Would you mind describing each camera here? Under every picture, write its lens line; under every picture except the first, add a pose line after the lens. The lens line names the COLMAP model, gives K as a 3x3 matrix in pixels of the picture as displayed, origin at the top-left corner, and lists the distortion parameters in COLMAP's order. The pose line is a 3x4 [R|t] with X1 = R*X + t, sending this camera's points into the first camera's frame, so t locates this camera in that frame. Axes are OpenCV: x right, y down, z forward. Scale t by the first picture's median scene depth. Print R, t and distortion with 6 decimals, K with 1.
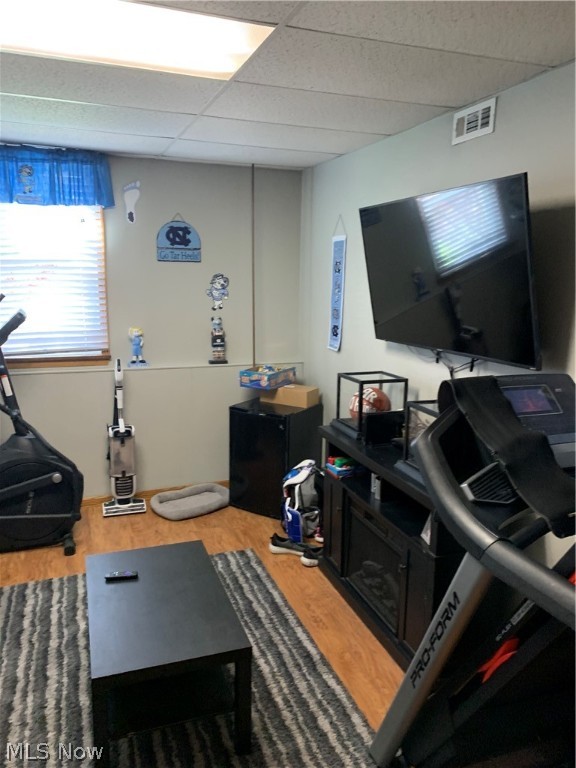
lens RADIAL K [[595.3, 0, 288.4], [0, 595.3, 387.6], [0, 0, 1]] dist [0.031846, -0.012300]
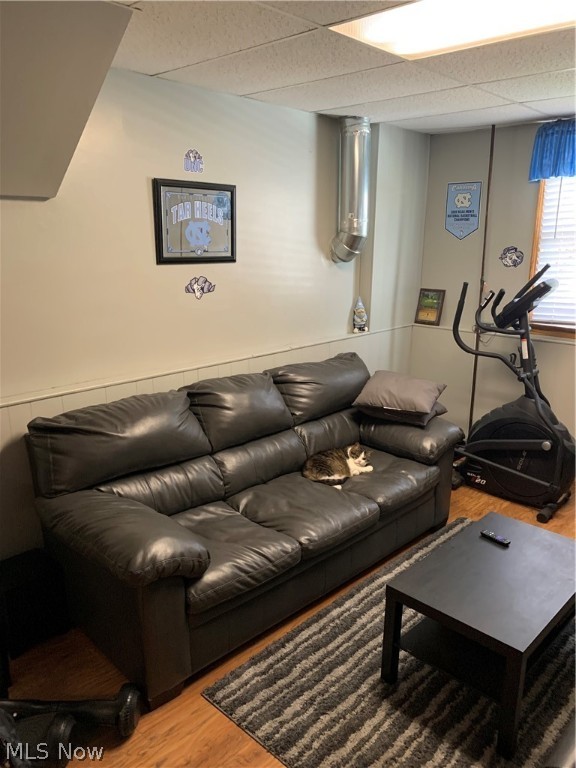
lens RADIAL K [[595.3, 0, 287.2], [0, 595.3, 382.2], [0, 0, 1]] dist [0.031846, -0.012300]
pose [[0.433468, 0.203877, -0.877804, 0.300235], [-0.166628, 0.975409, 0.144264, -0.029528], [0.885630, 0.083733, 0.456780, 0.127799]]
